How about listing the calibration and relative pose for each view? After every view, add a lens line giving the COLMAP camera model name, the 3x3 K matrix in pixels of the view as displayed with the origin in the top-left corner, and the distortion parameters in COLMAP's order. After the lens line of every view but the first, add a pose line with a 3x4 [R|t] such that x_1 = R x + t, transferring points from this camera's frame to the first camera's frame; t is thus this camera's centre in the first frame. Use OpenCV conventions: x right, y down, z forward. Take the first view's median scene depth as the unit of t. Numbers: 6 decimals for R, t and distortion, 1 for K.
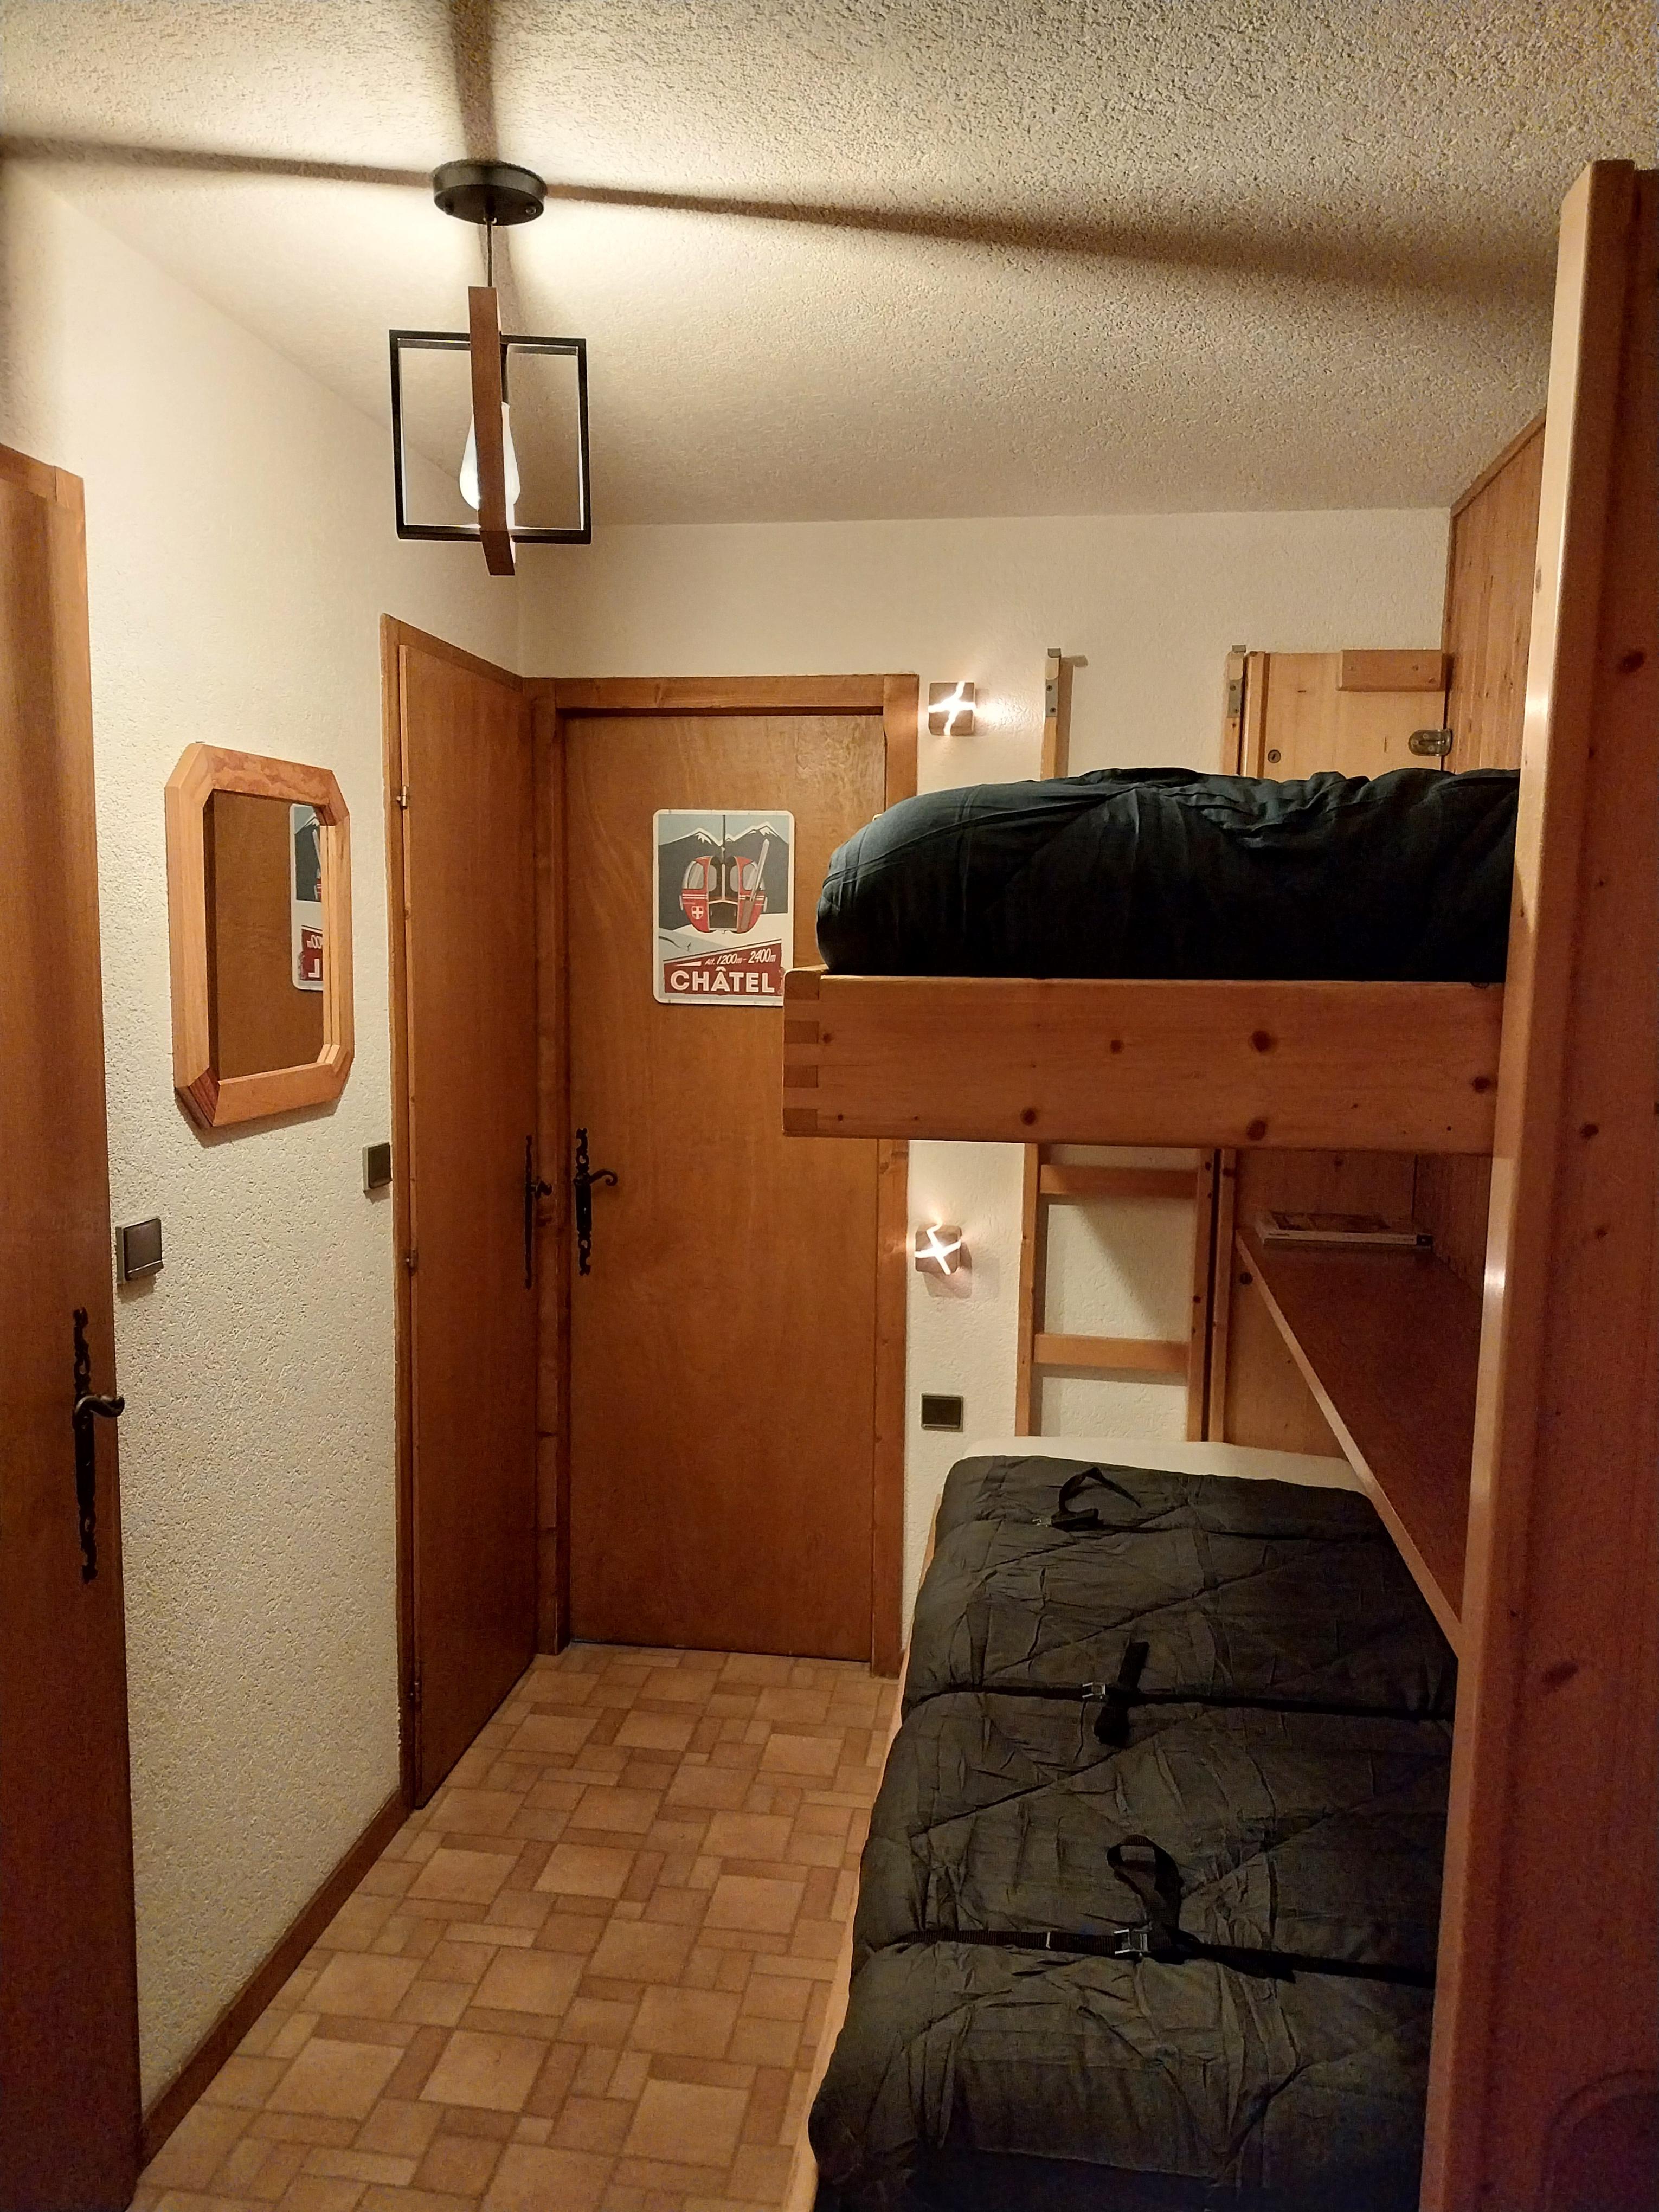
lens RADIAL K [[1634.8, 0, 767.5], [0, 1634.8, 1111.5], [0, 0, 1]] dist [0.033271, -0.036620]
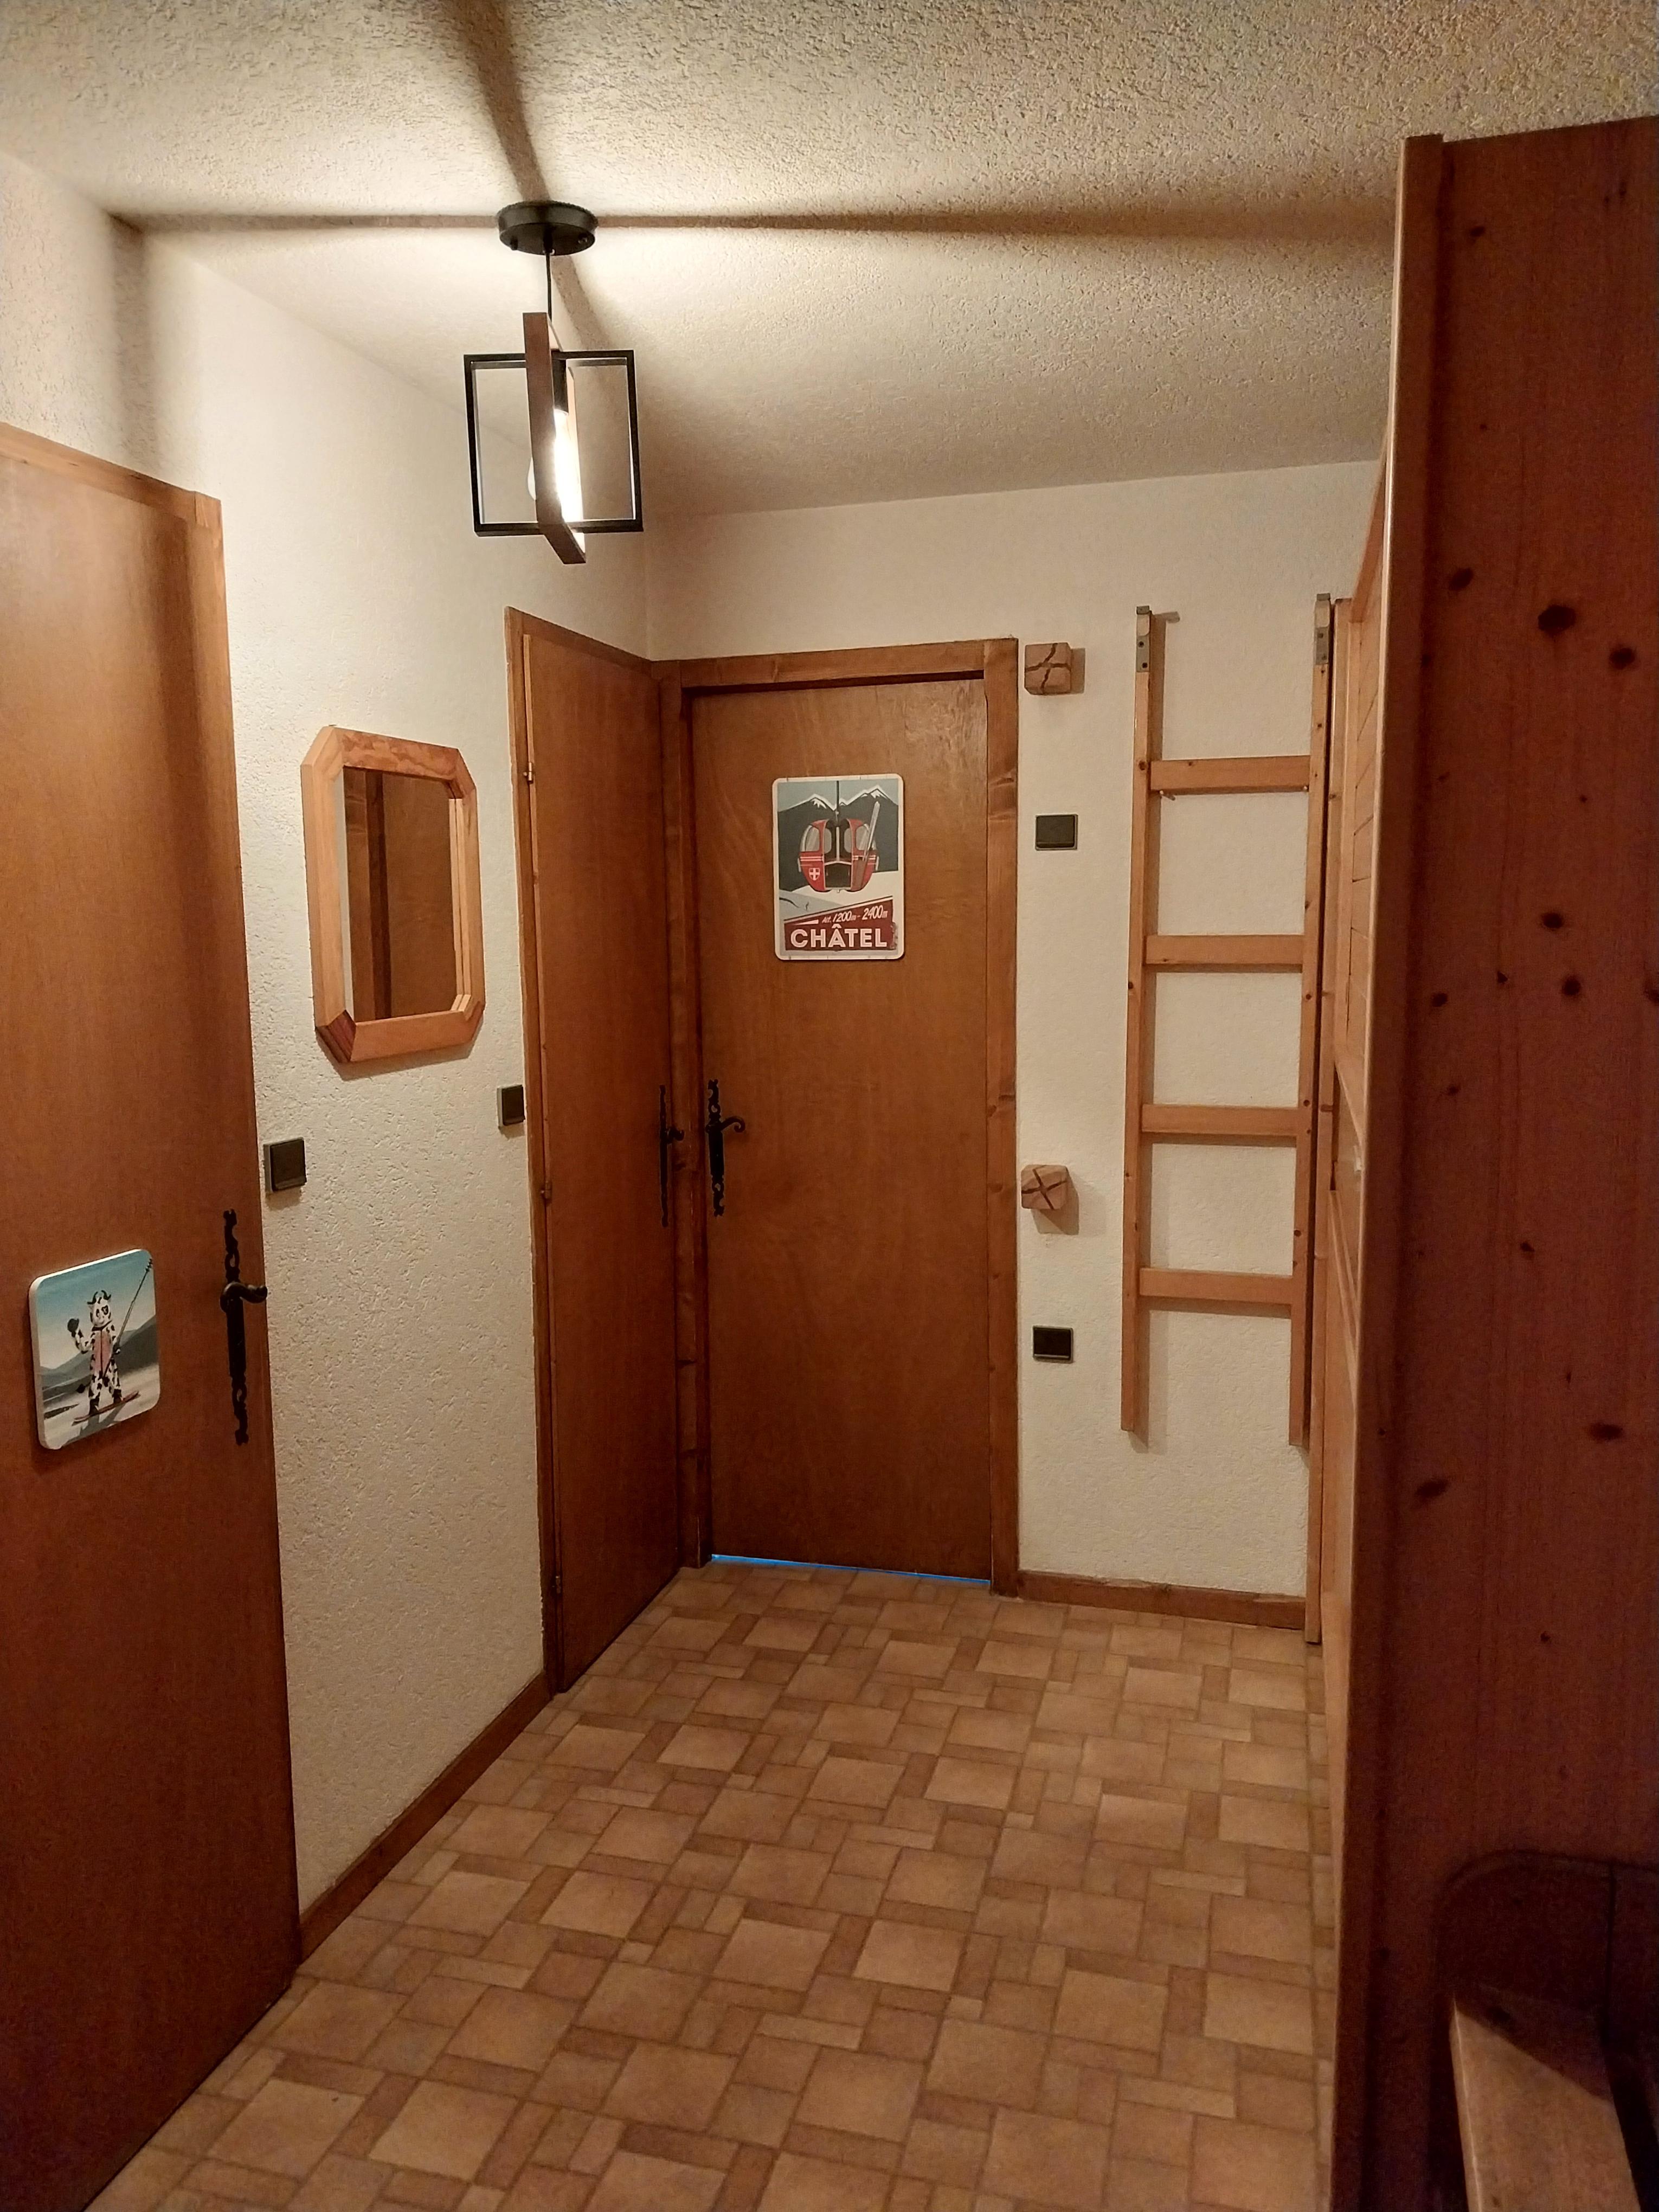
lens RADIAL K [[1634.8, 0, 767.5], [0, 1634.8, 1111.5], [0, 0, 1]] dist [0.033271, -0.036620]
pose [[0.990741, -0.010996, -0.135320, 0.089489], [0.011886, 0.999913, 0.005771, 0.034645], [0.135245, -0.007326, 0.990785, -0.079870]]
